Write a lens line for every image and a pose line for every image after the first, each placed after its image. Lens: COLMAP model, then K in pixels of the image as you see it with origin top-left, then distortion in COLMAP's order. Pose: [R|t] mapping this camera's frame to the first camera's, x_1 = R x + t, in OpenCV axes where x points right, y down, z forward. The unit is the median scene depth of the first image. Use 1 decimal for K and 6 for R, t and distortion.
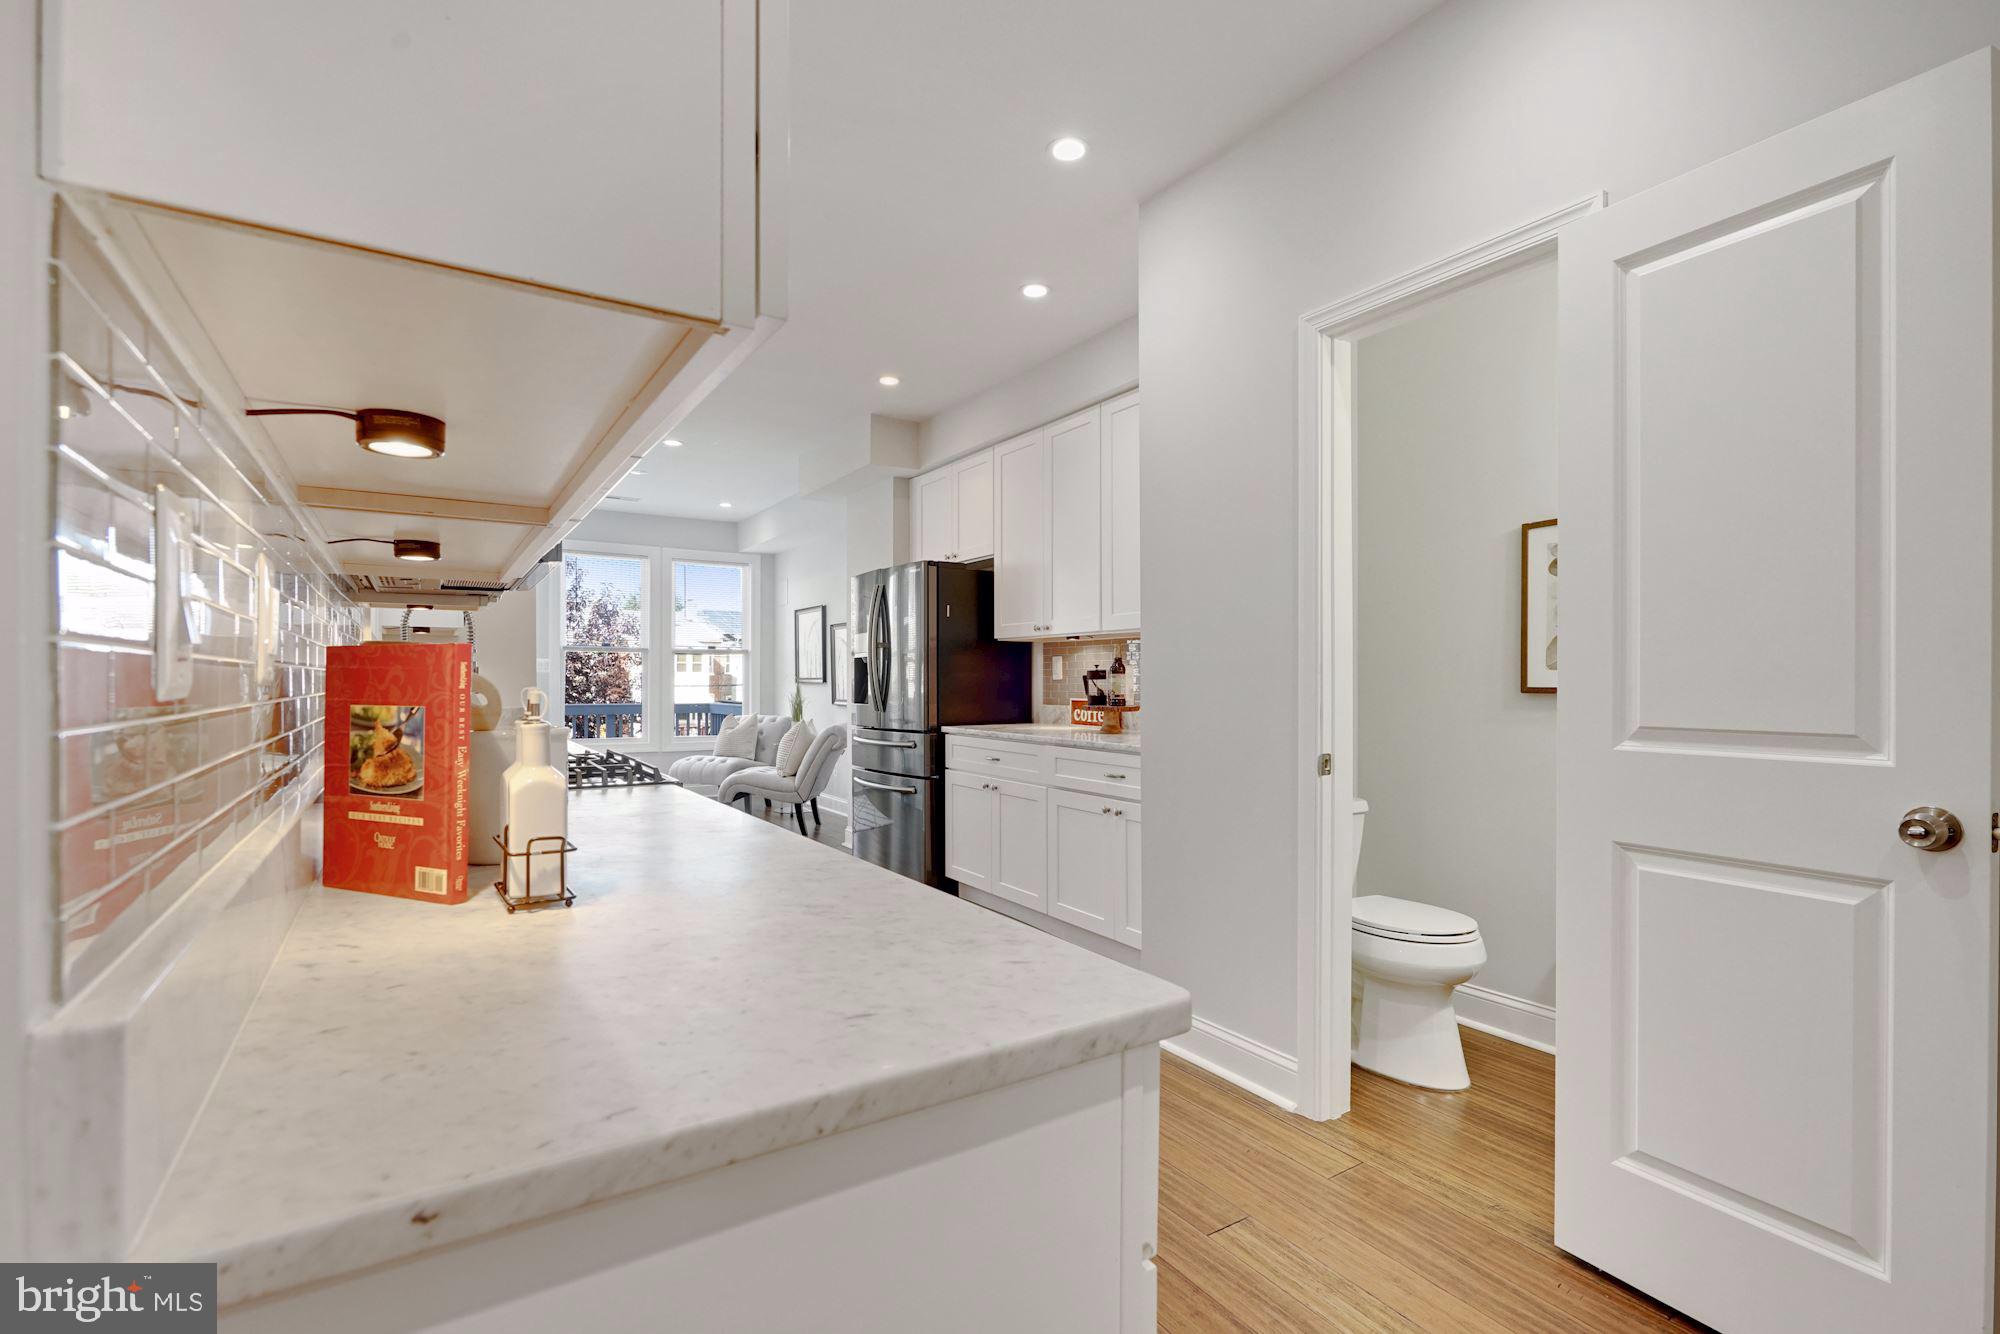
lens RADIAL K [[904.6, 0, 999.6], [0, 904.6, 687.6], [0, 0, 1]] dist [0.000167, 0.000000]
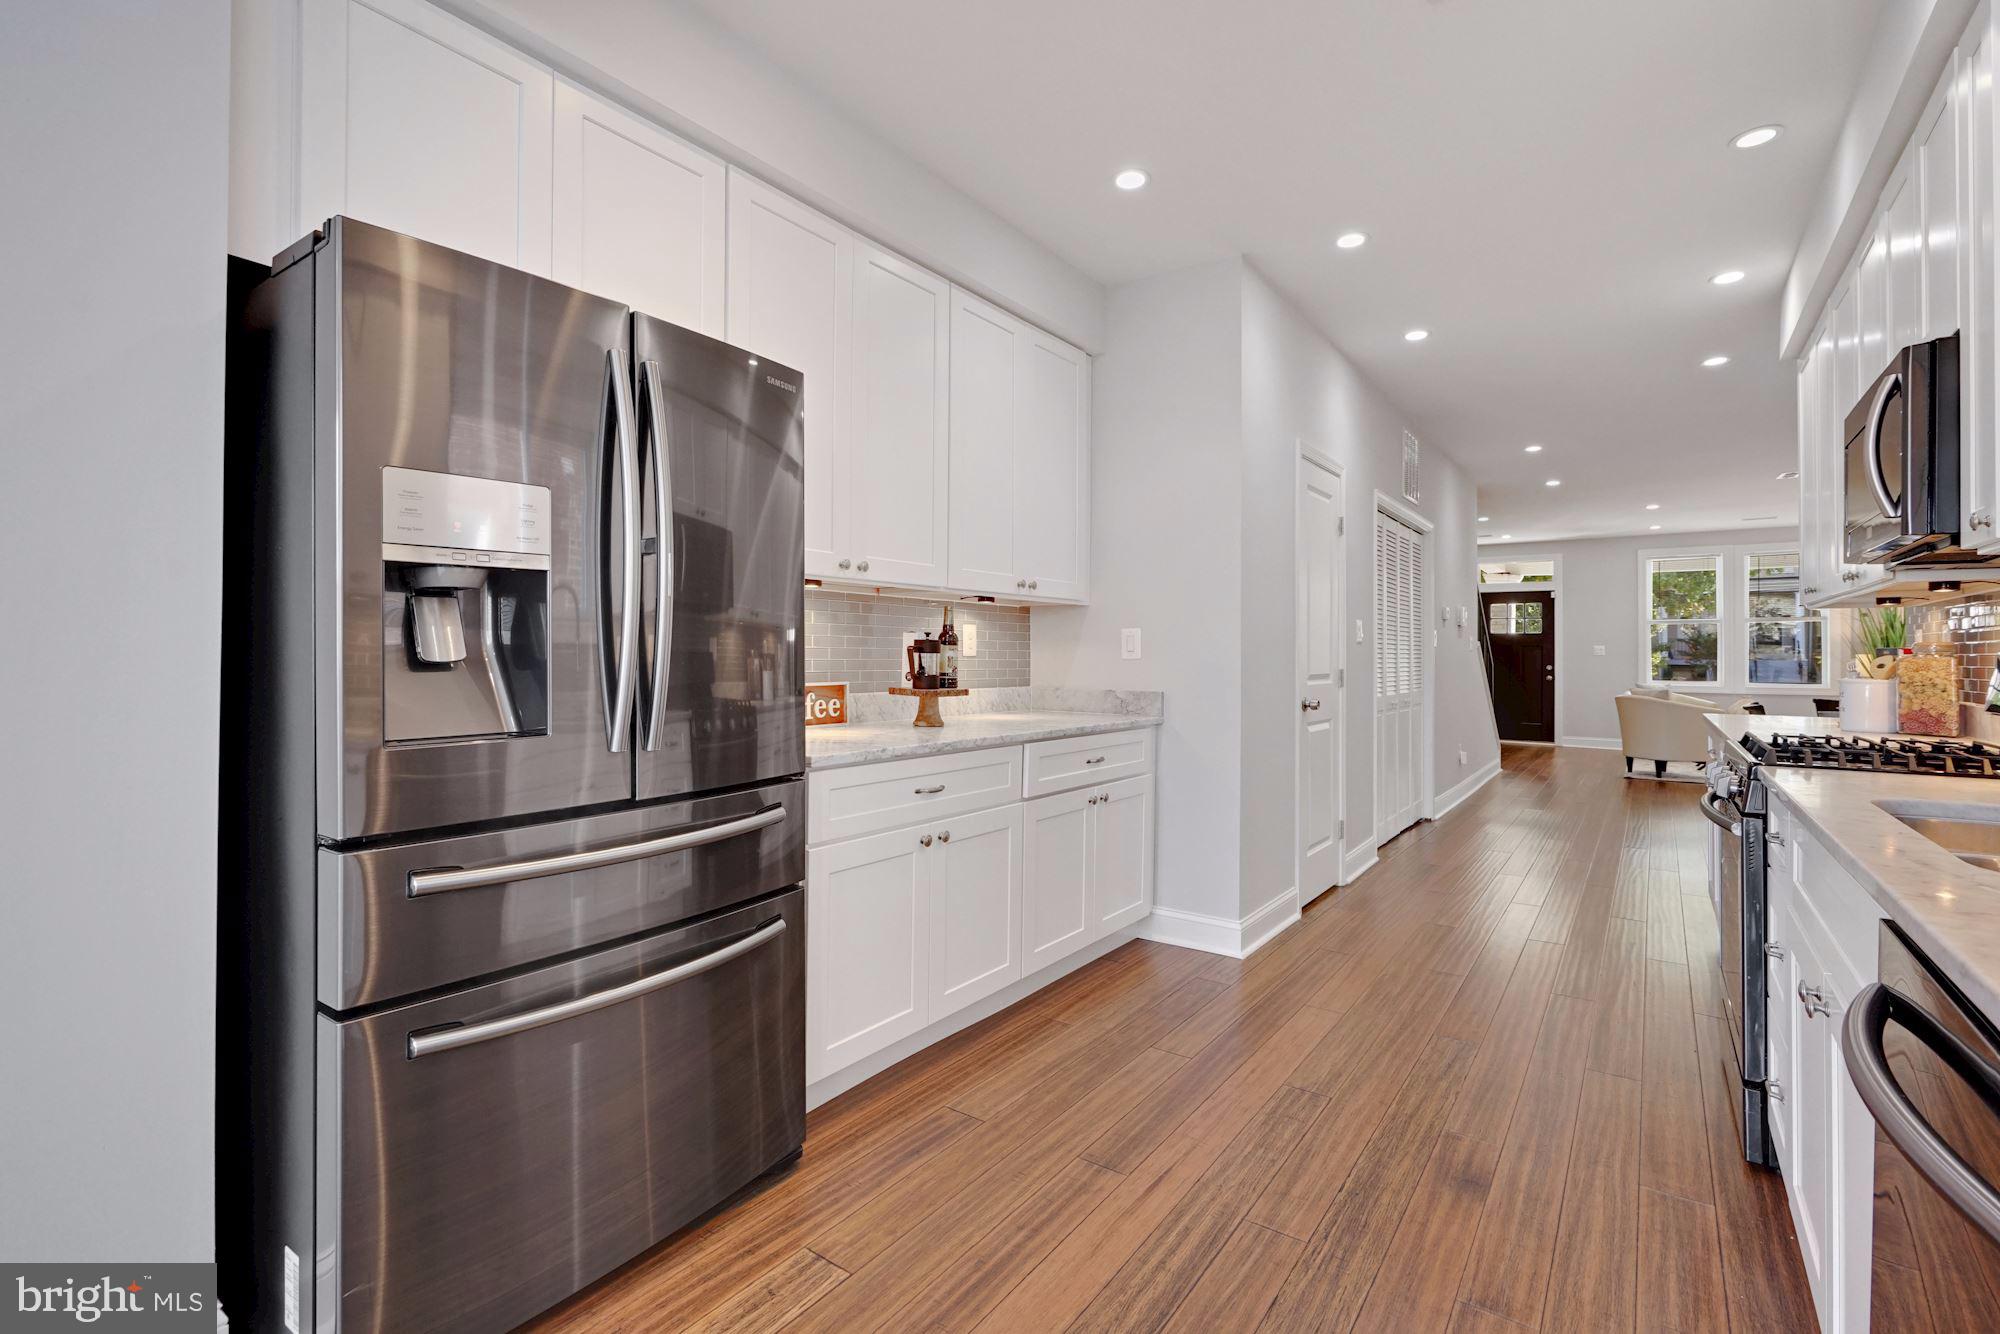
lens RADIAL K [[896.1, 0, 999.5], [0, 896.1, 653.5], [0, 0, 1]] dist [-0.000369, -0.000011]
pose [[-0.361826, 0.005618, 0.932229, -0.580126], [0.005273, 0.999978, -0.003980, -0.005558], [-0.932231, 0.003476, -0.361848, 1.214300]]
